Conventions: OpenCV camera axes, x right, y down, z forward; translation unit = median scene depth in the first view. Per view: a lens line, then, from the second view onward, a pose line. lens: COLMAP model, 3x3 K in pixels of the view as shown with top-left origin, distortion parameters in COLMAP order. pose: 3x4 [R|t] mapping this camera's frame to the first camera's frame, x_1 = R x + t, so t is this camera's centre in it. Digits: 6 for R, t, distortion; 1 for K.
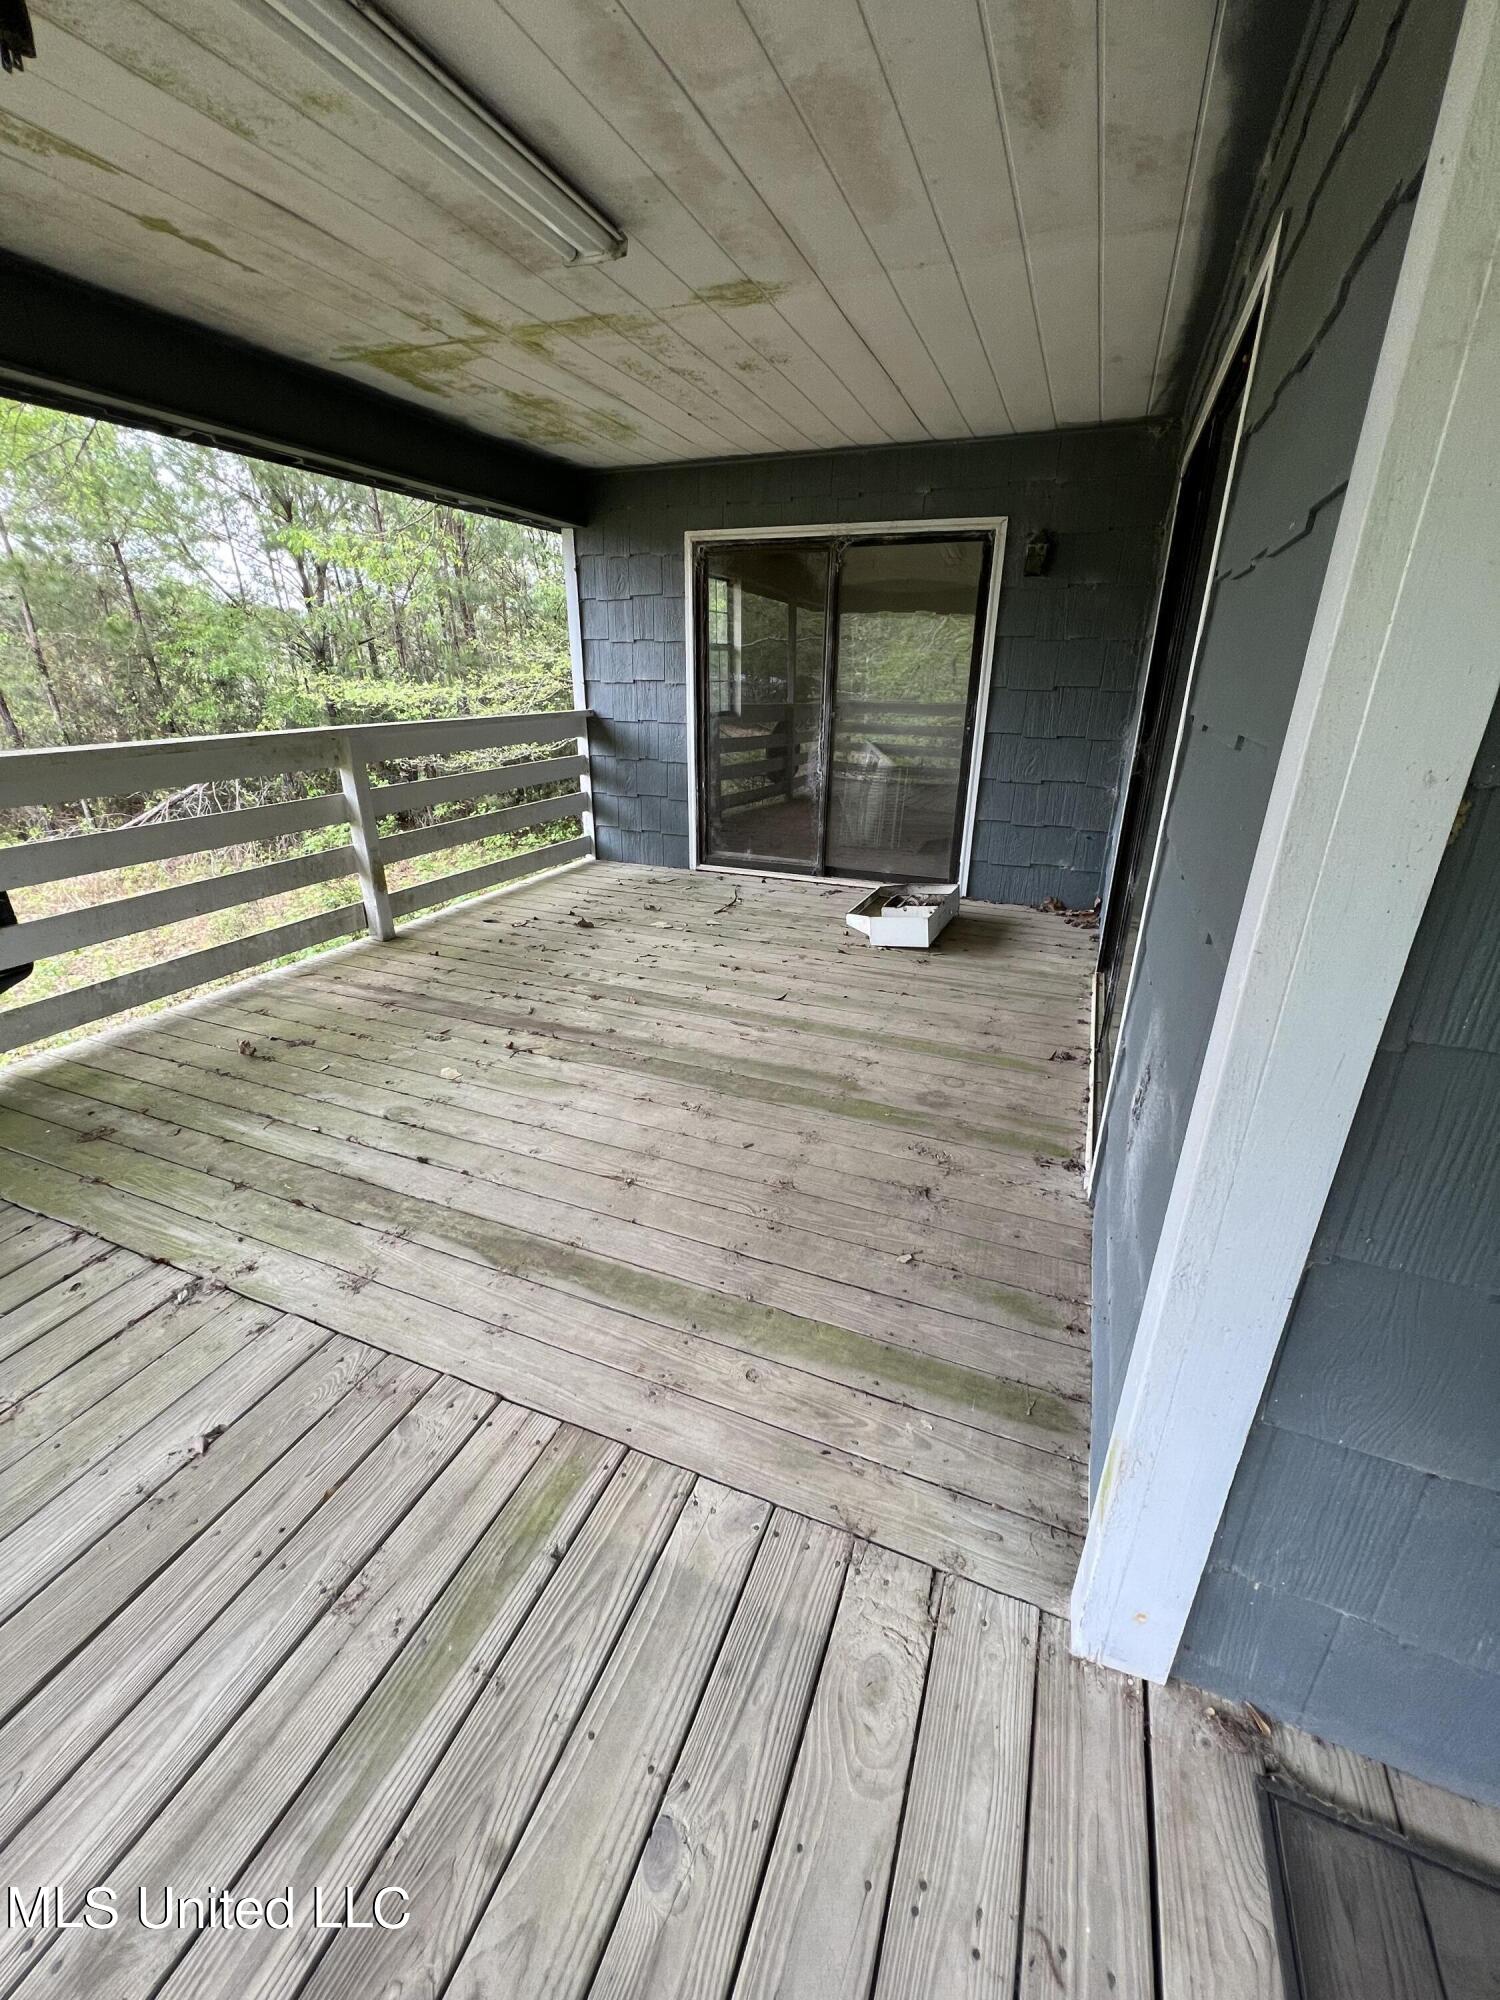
lens RADIAL K [[800.2, 0, 751.3], [0, 800.2, 999.5], [0, 0, 1]] dist [0.000100, -0.000508]
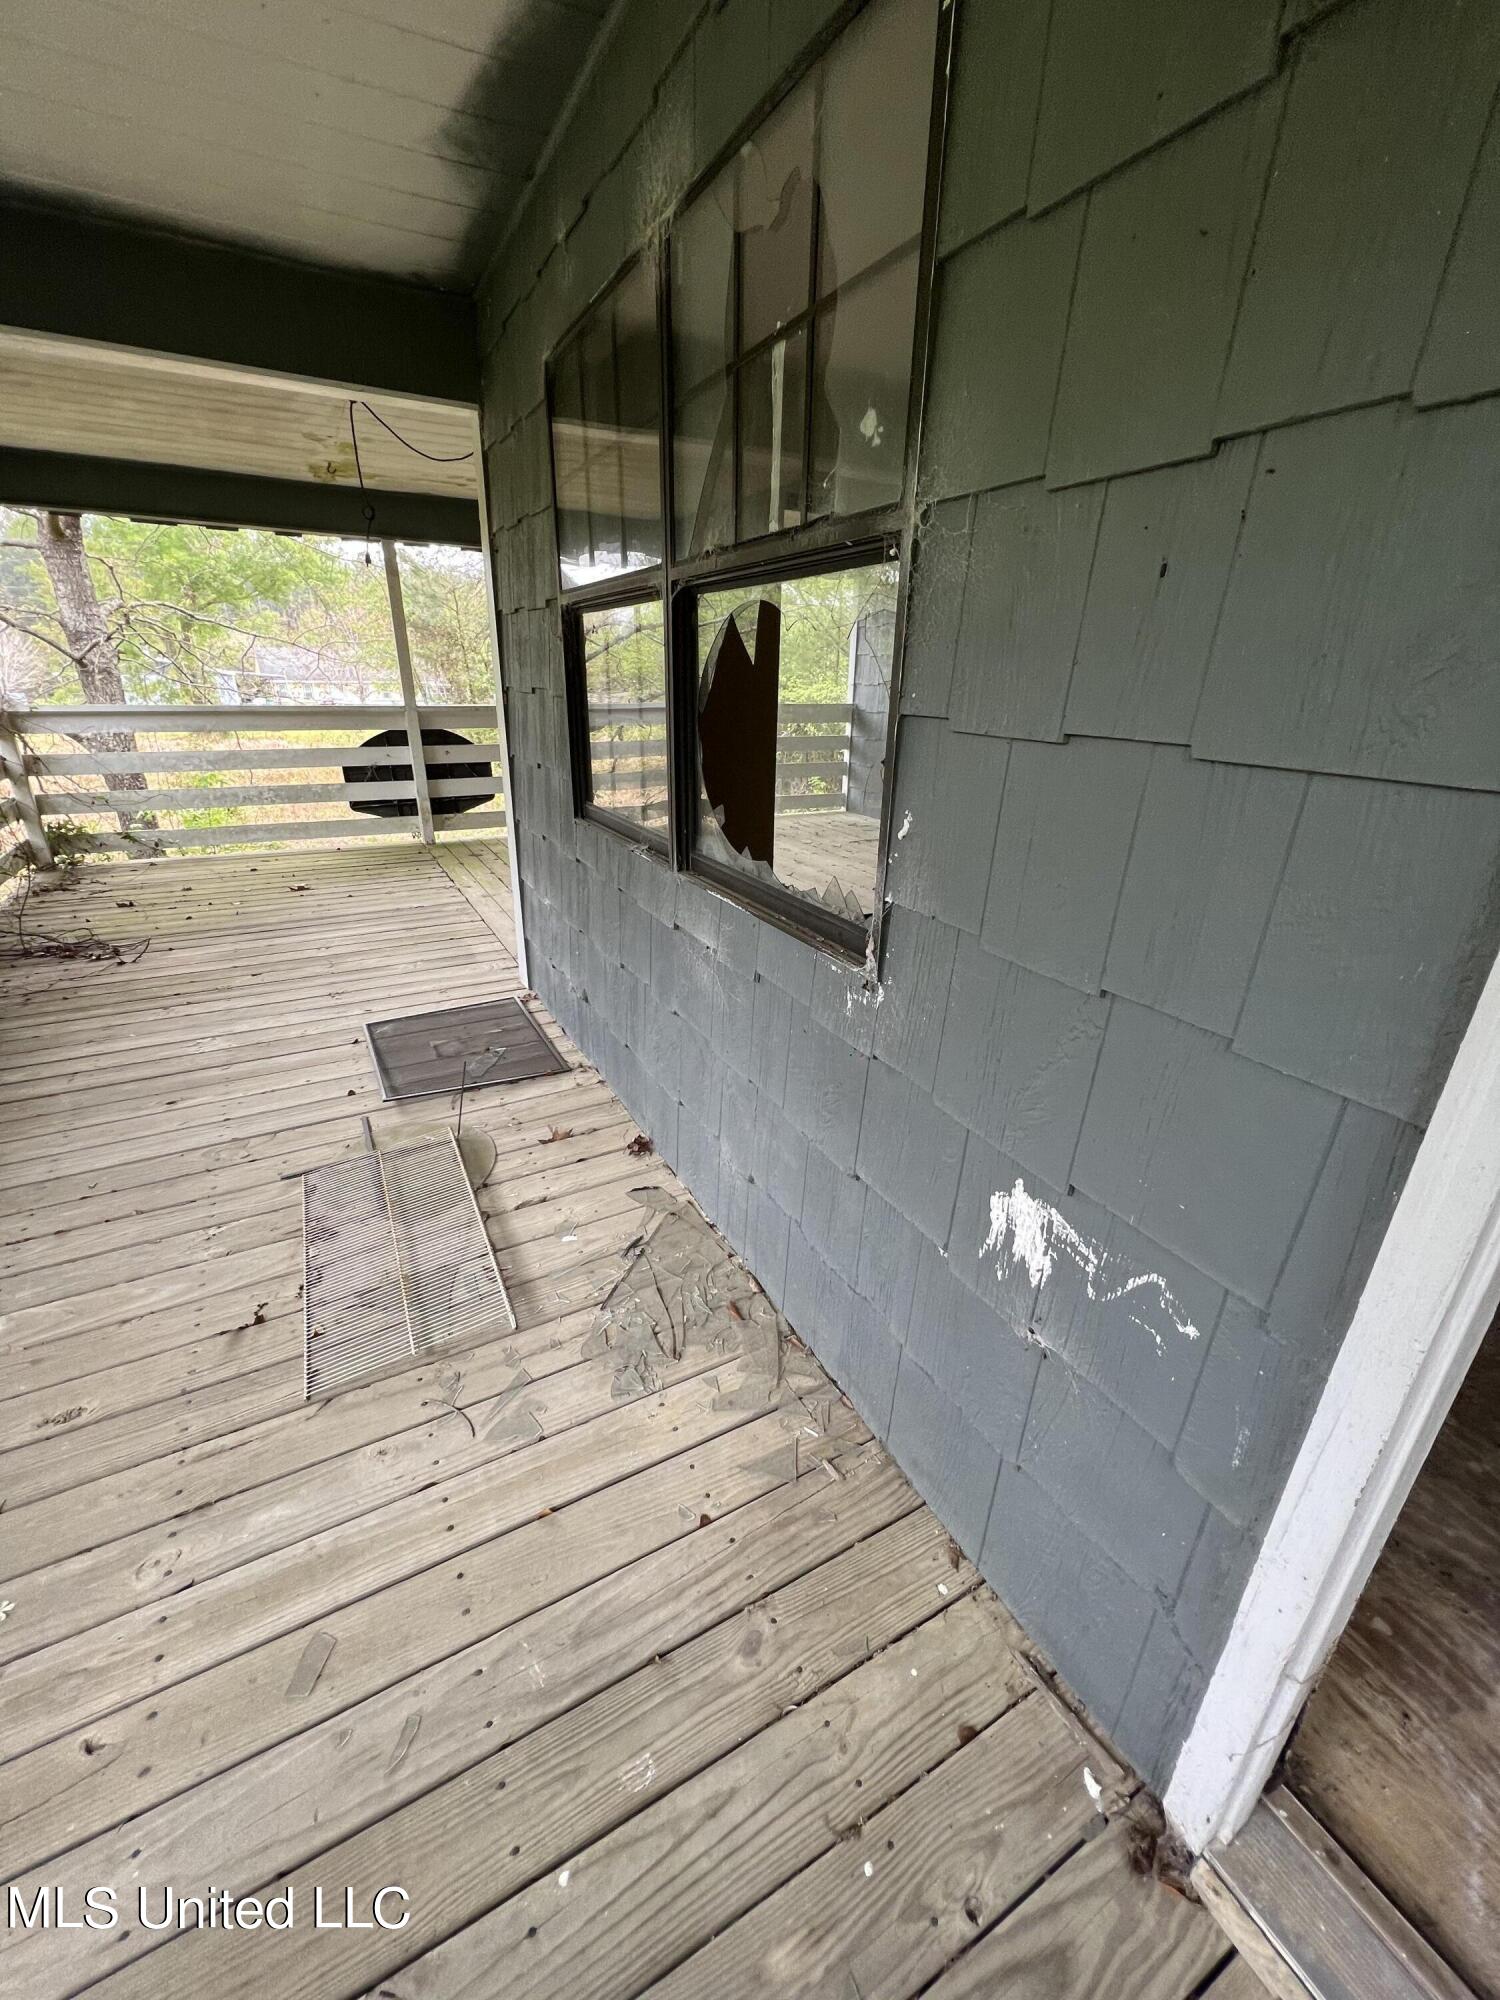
lens RADIAL K [[800.2, 0, 749.0], [0, 800.2, 1000.2], [0, 0, 1]] dist [0.000100, -0.000508]
pose [[0.770289, 0.250672, -0.586360, 0.610654], [-0.252716, 0.964209, 0.080218, 0.080294], [0.585482, 0.086391, 0.806069, -0.213069]]
